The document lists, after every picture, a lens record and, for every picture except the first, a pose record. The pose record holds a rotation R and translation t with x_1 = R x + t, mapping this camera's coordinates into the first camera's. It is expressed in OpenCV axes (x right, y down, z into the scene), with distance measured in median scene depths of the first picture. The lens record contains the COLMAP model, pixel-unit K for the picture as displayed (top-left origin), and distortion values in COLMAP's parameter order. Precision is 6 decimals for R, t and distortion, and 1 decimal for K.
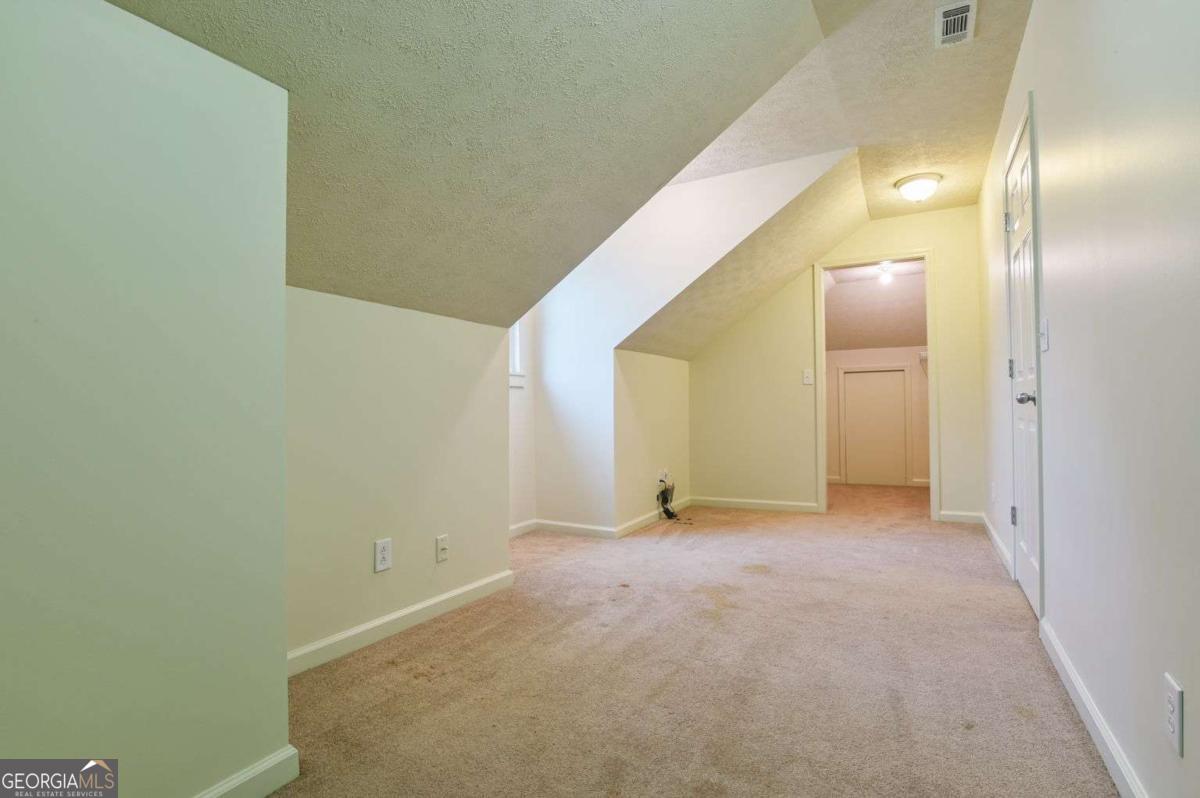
lens RADIAL K [[593.5, 0, 603.4], [0, 593.5, 398.9], [0, 0, 1]] dist [-0.018917, 0.000584]
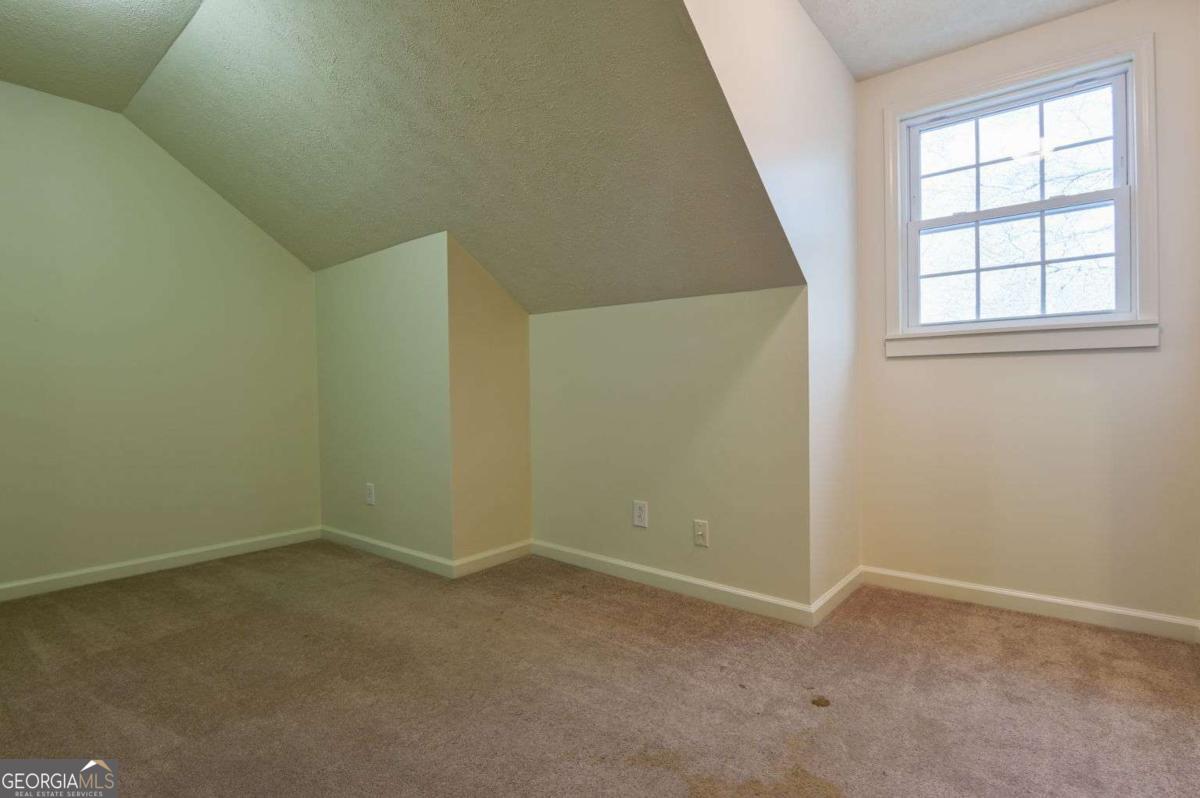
lens RADIAL K [[593.5, 0, 606.4], [0, 593.5, 396.4], [0, 0, 1]] dist [-0.018917, 0.000584]
pose [[-0.175758, 0.030566, -0.983959, 0.780090], [0.024054, 0.999353, 0.026747, -0.004374], [0.984139, -0.018967, -0.176380, 1.117102]]
